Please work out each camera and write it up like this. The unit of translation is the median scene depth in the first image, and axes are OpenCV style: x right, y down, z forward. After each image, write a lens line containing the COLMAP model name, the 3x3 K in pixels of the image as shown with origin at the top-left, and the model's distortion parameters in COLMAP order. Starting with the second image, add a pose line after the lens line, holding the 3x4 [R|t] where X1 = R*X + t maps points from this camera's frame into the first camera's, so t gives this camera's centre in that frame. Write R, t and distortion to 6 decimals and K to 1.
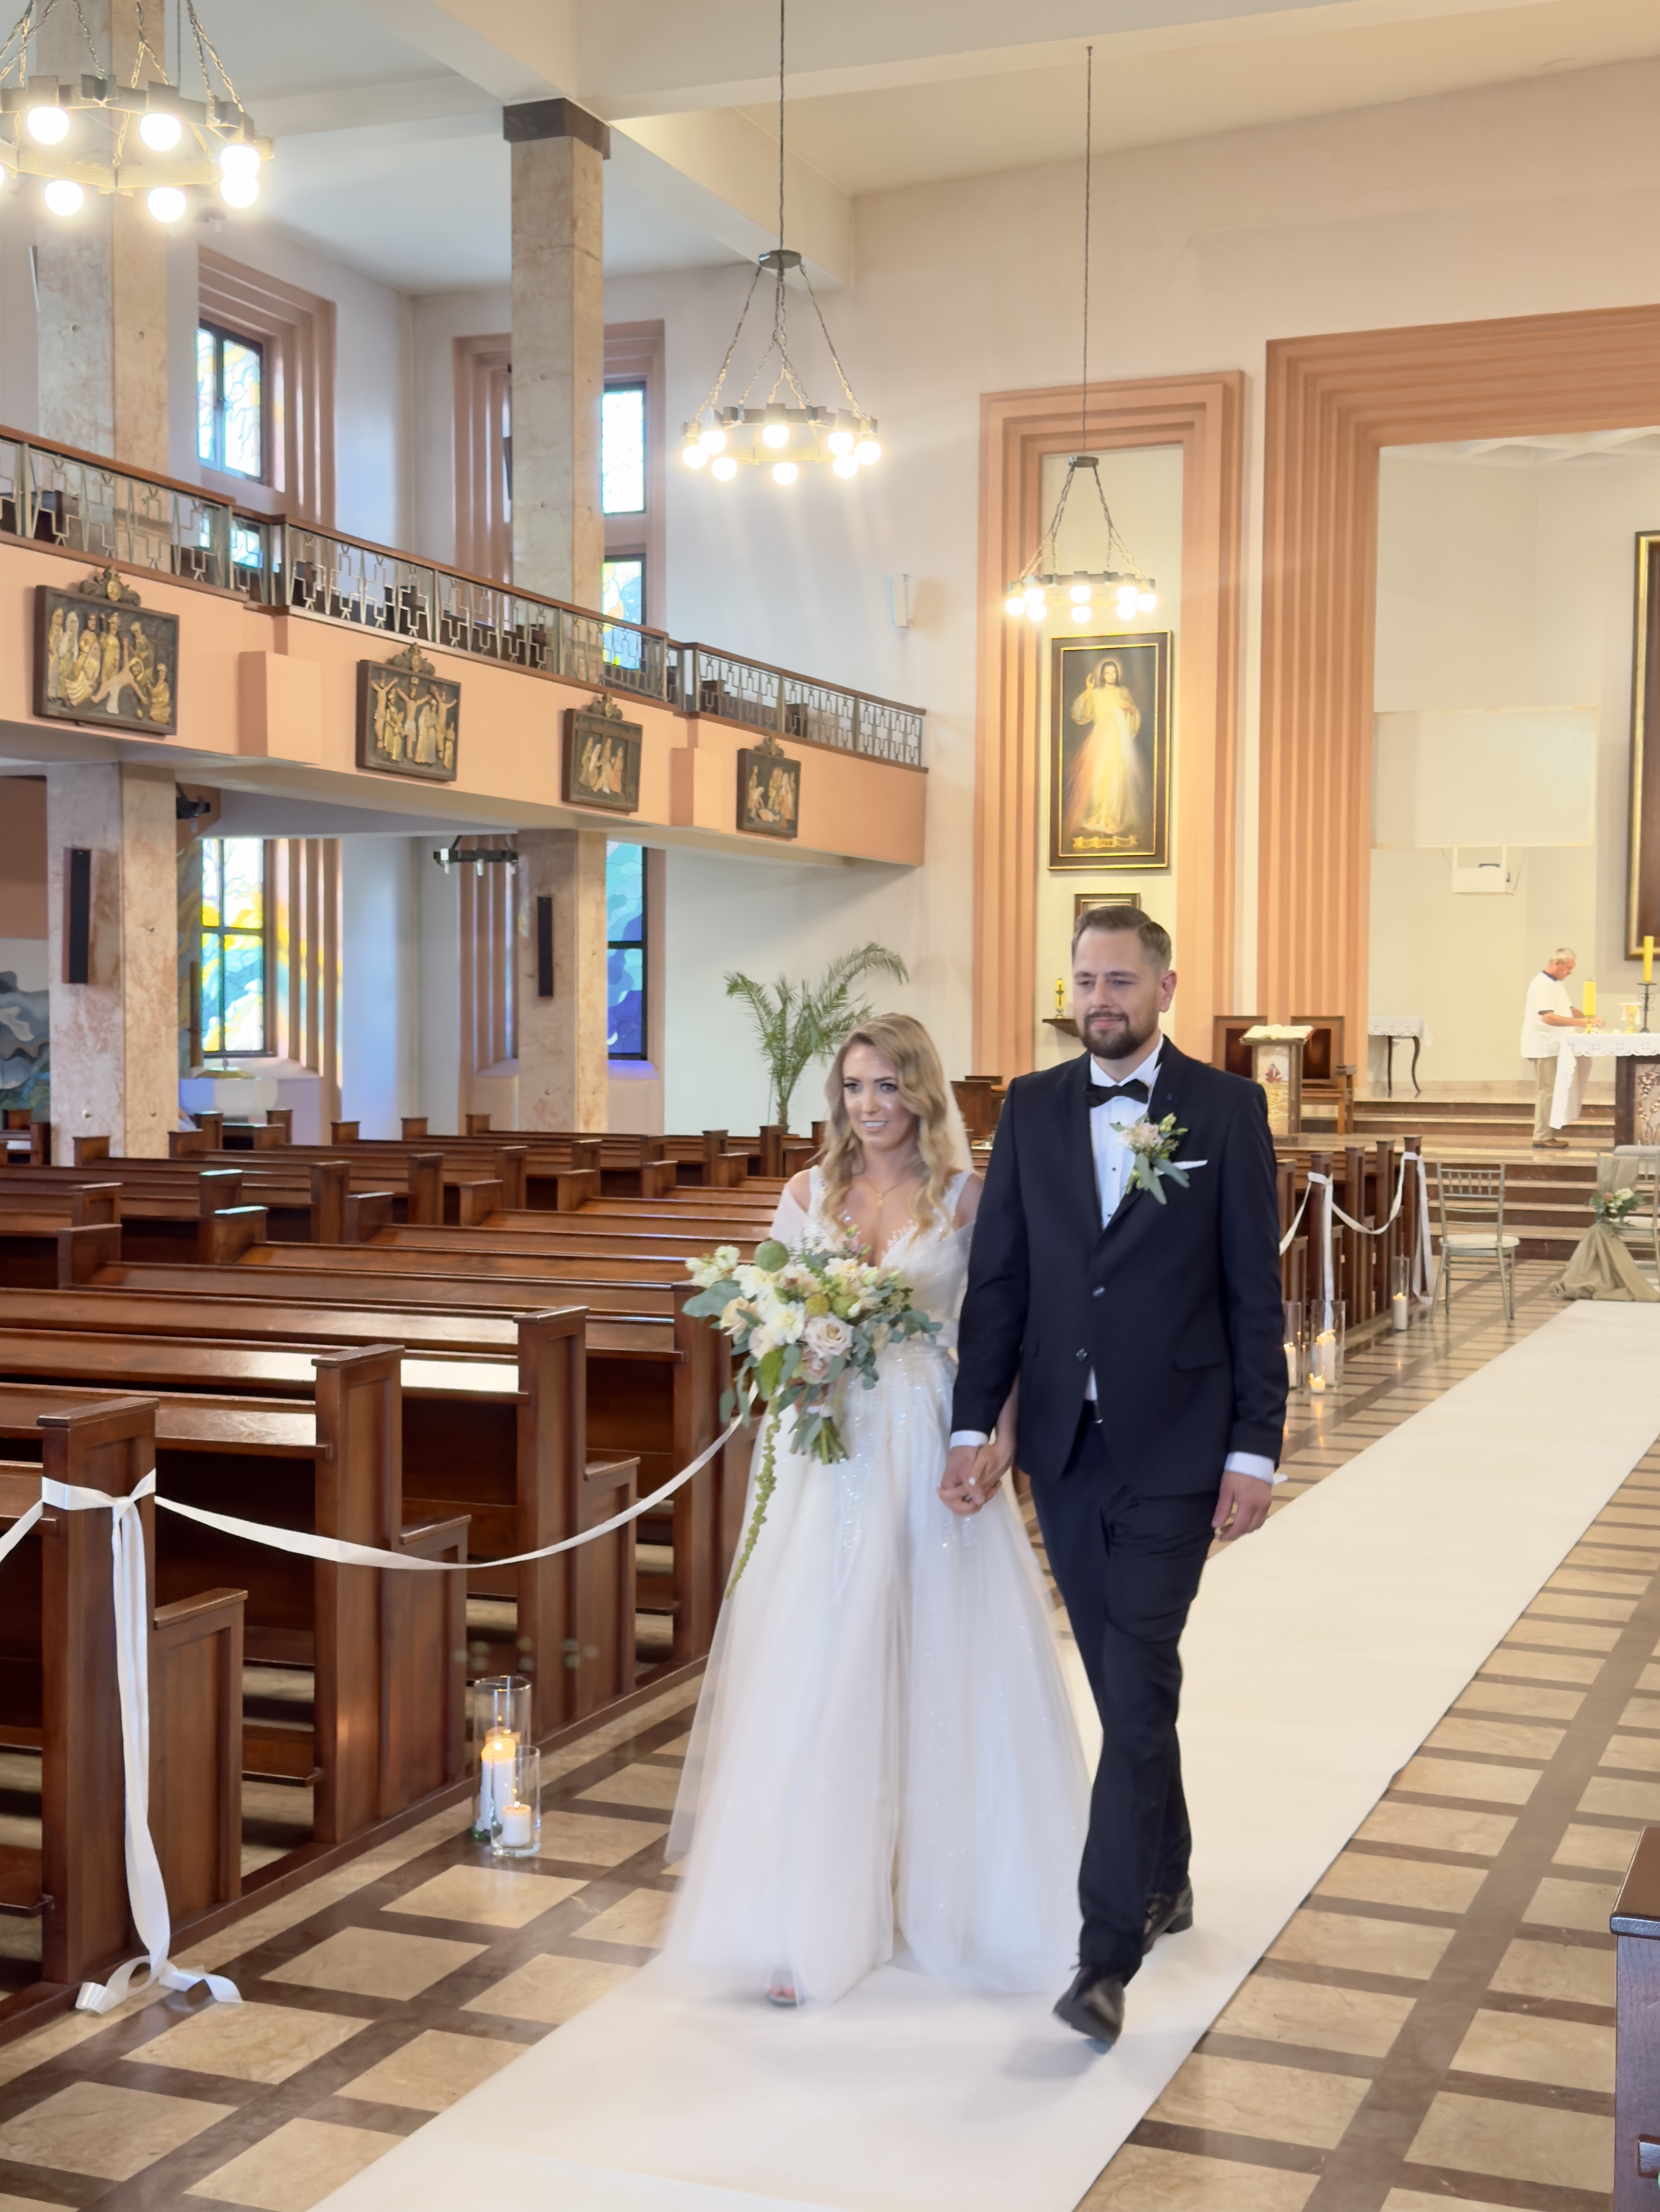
lens RADIAL K [[2798.9, 0, 818.3], [0, 2798.9, 1119.2], [0, 0, 1]] dist [0.221510, -0.456656]
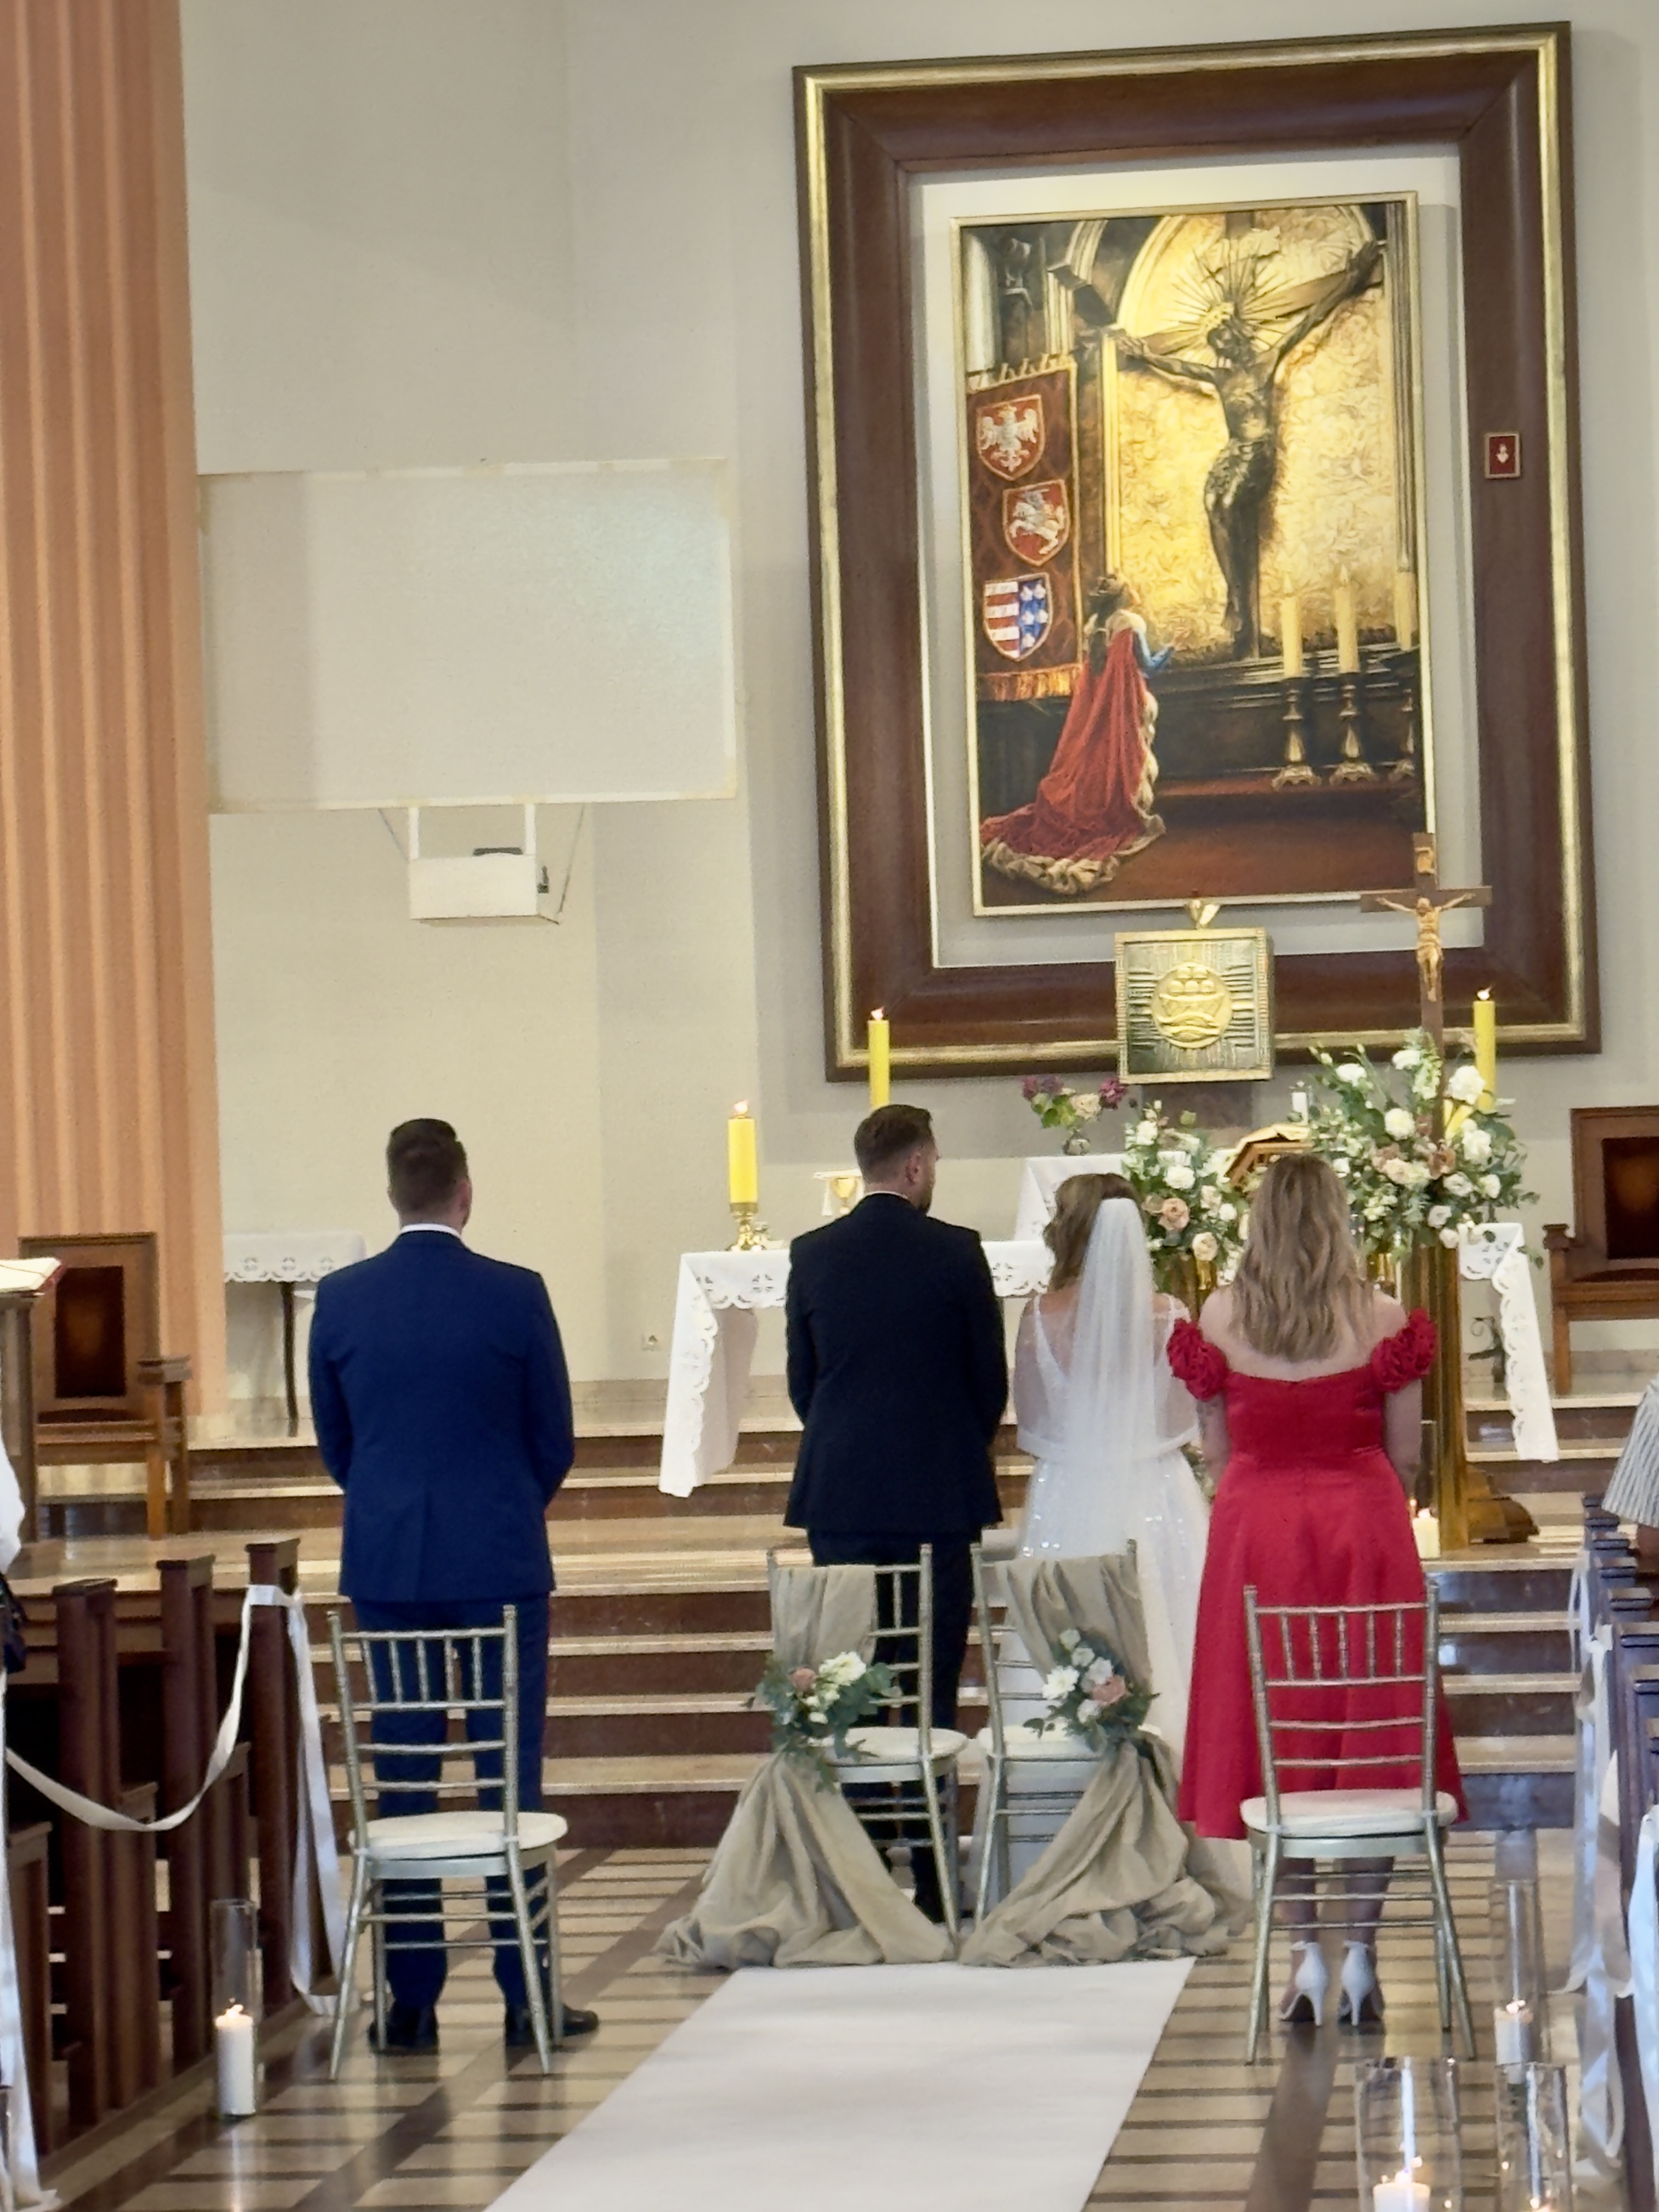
lens RADIAL K [[5969.8, 0, 761.4], [0, 5969.8, 1142.0], [0, 0, 1]] dist [0.145526, 0.033458]
pose [[0.965278, -0.032217, 0.259231, 0.057172], [0.047893, 0.997371, -0.054384, -0.000047], [-0.256797, 0.064911, 0.964283, 0.192271]]
